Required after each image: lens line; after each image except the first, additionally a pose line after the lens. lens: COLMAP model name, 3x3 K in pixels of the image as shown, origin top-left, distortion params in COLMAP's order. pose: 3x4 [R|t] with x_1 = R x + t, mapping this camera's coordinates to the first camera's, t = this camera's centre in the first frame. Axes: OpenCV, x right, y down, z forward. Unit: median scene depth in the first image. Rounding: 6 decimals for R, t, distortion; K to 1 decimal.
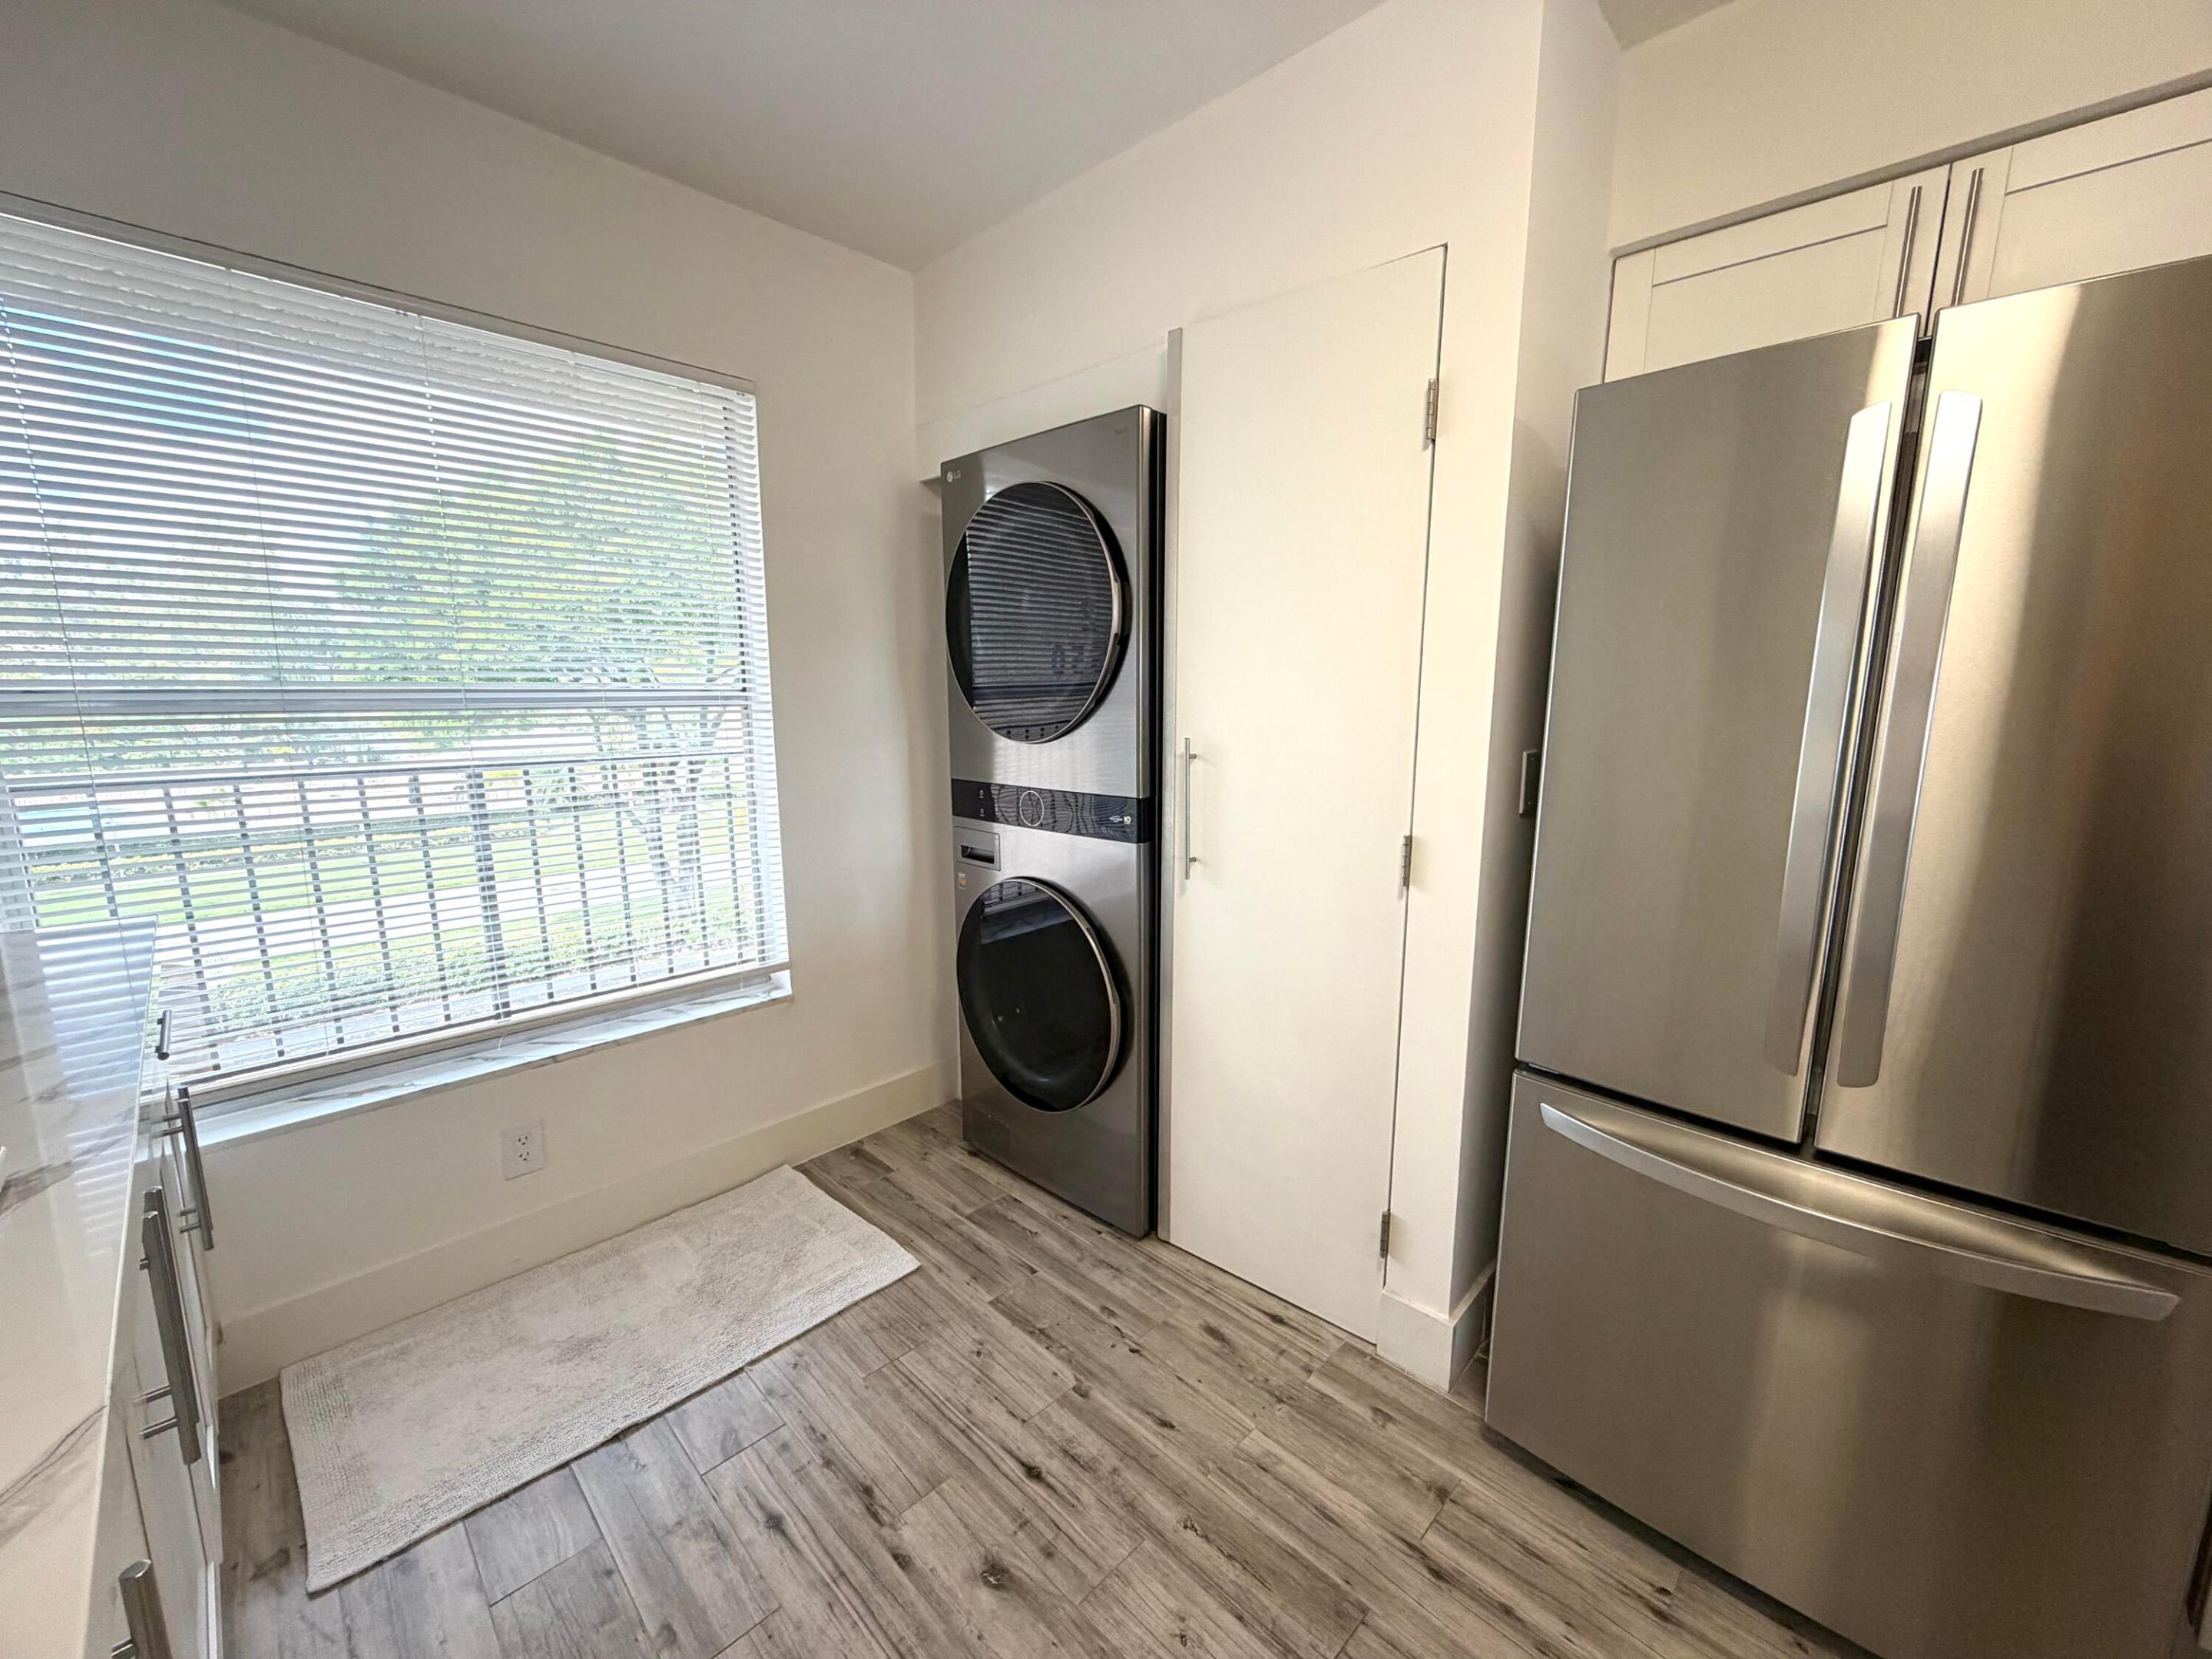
lens RADIAL K [[881.1, 0, 1100.7], [0, 881.1, 833.4], [0, 0, 1]] dist [-0.000251, 0.000131]
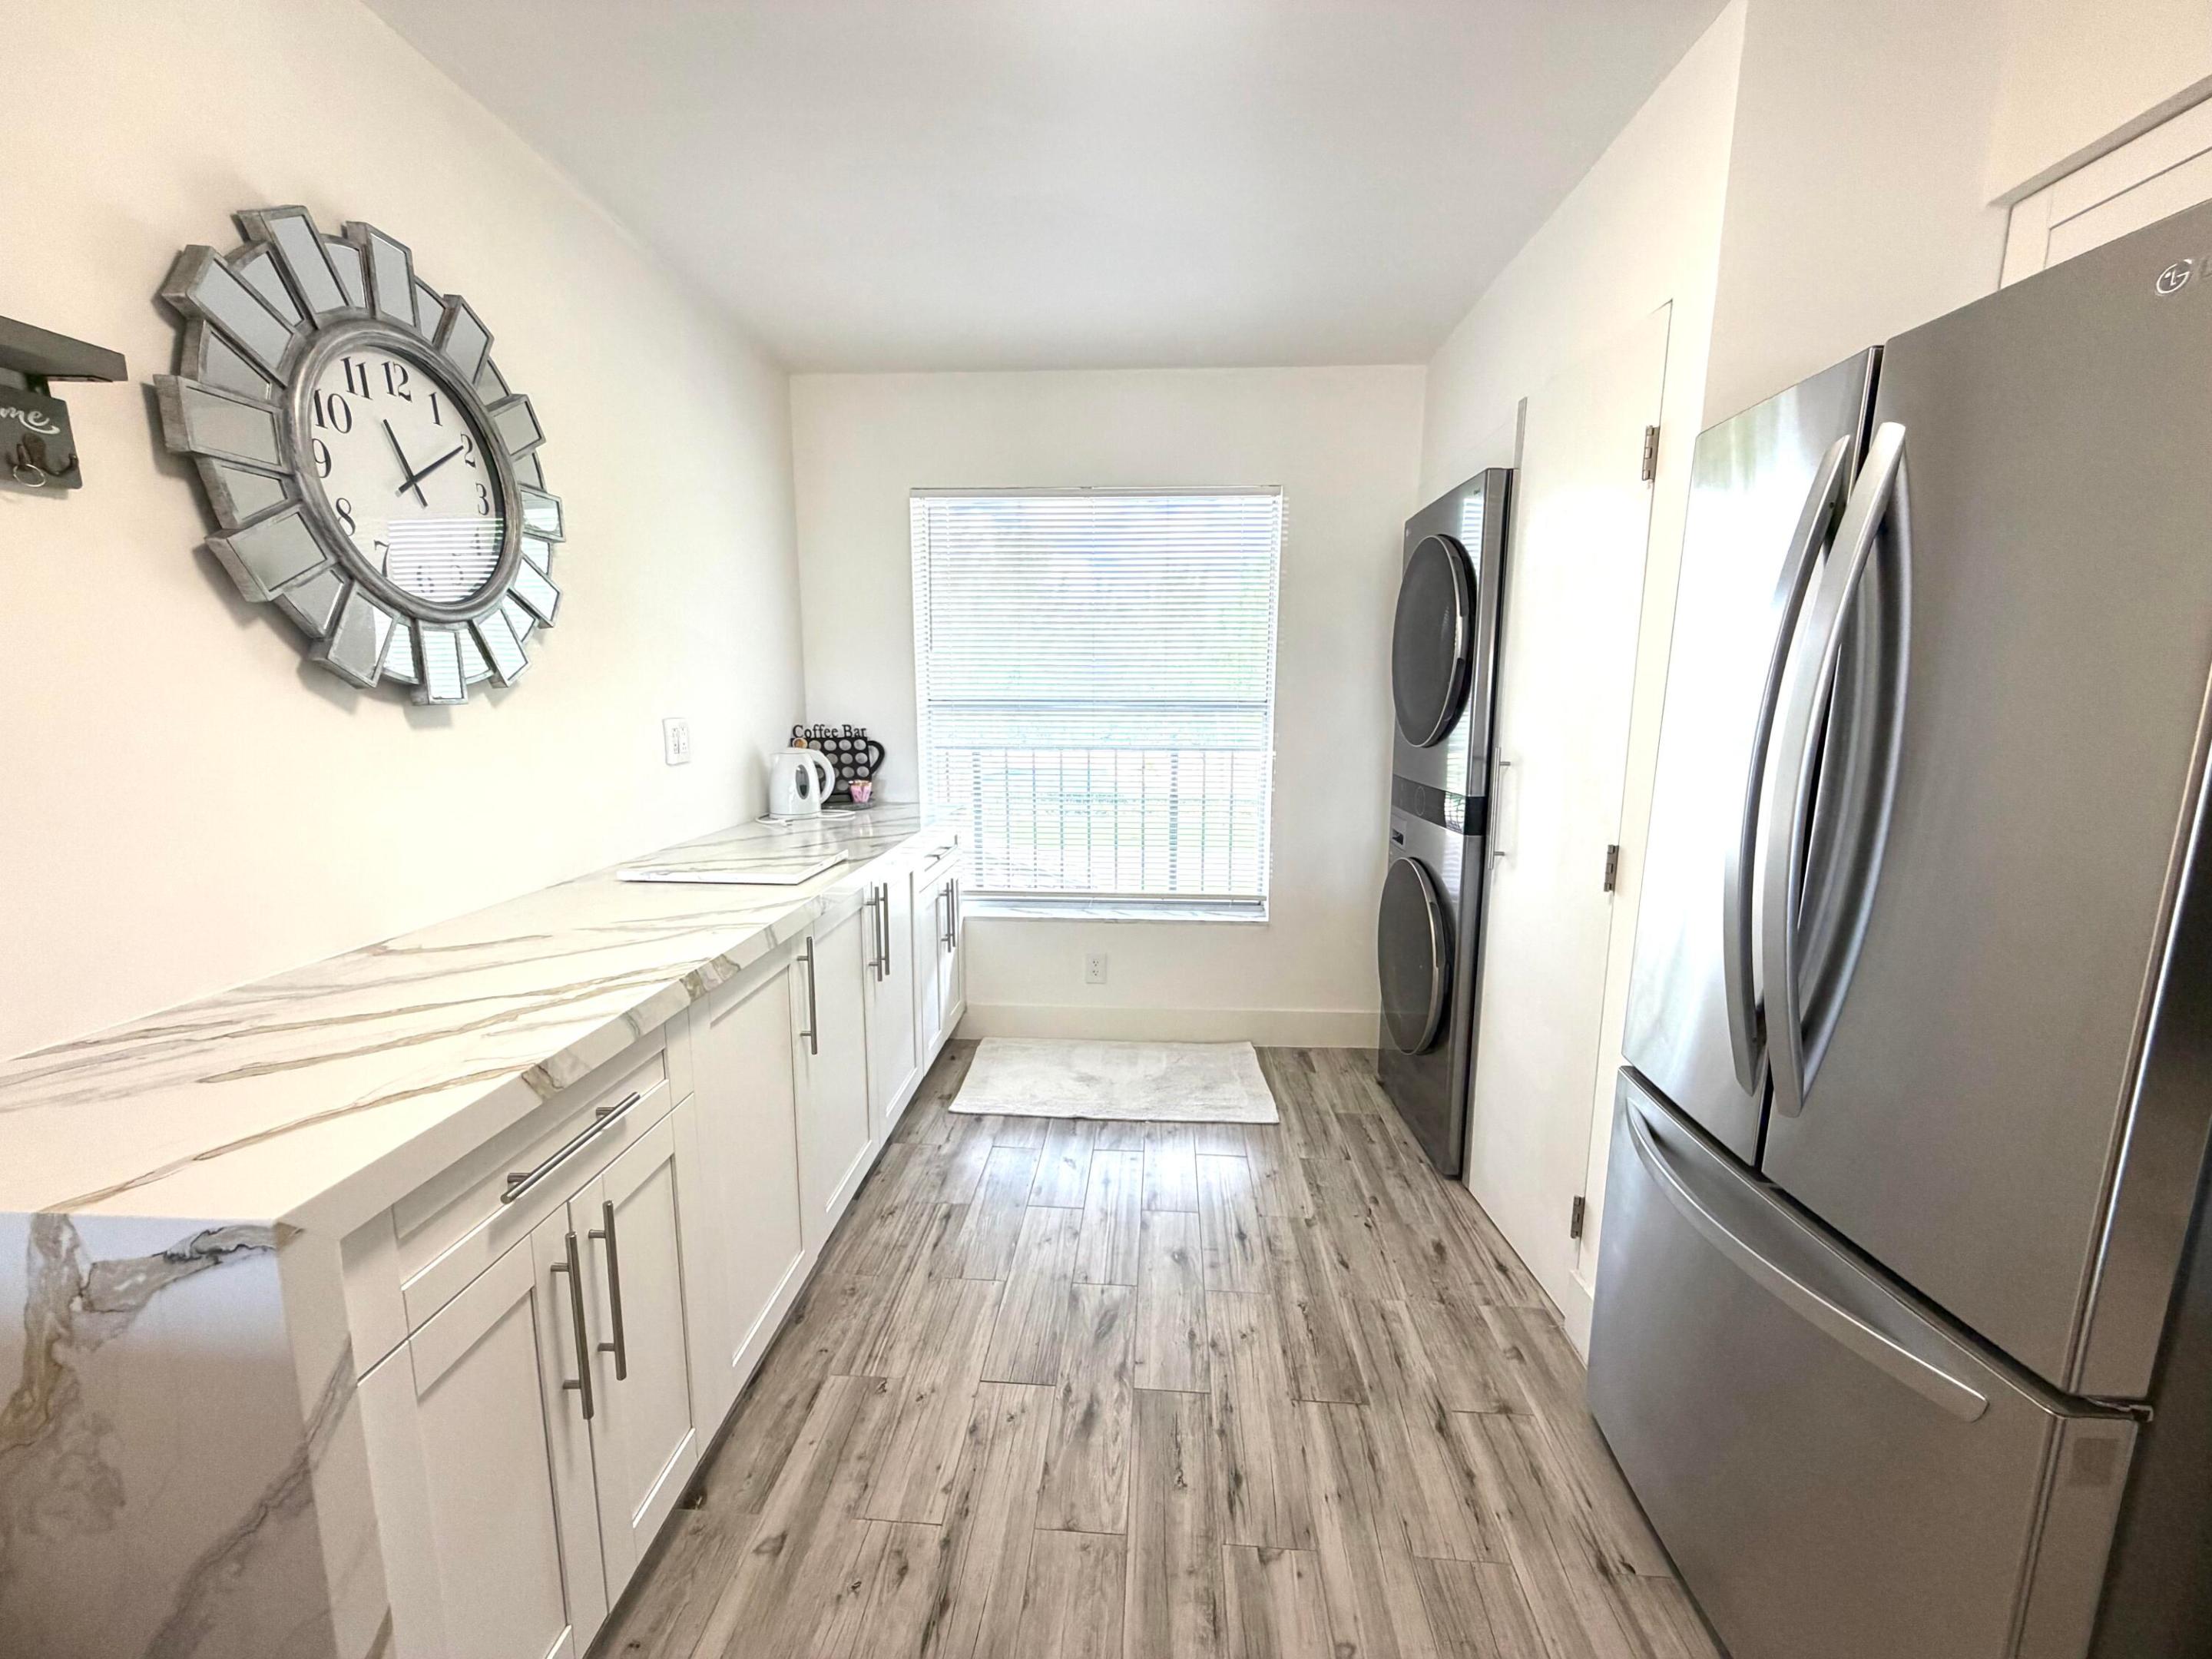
lens RADIAL K [[881.1, 0, 1101.3], [0, 881.1, 835.0], [0, 0, 1]] dist [-0.000251, 0.000131]
pose [[0.657595, 0.123522, -0.743177, 0.628310], [-0.126996, 0.990525, 0.052262, 0.013235], [0.742591, 0.060013, 0.667051, -0.155962]]
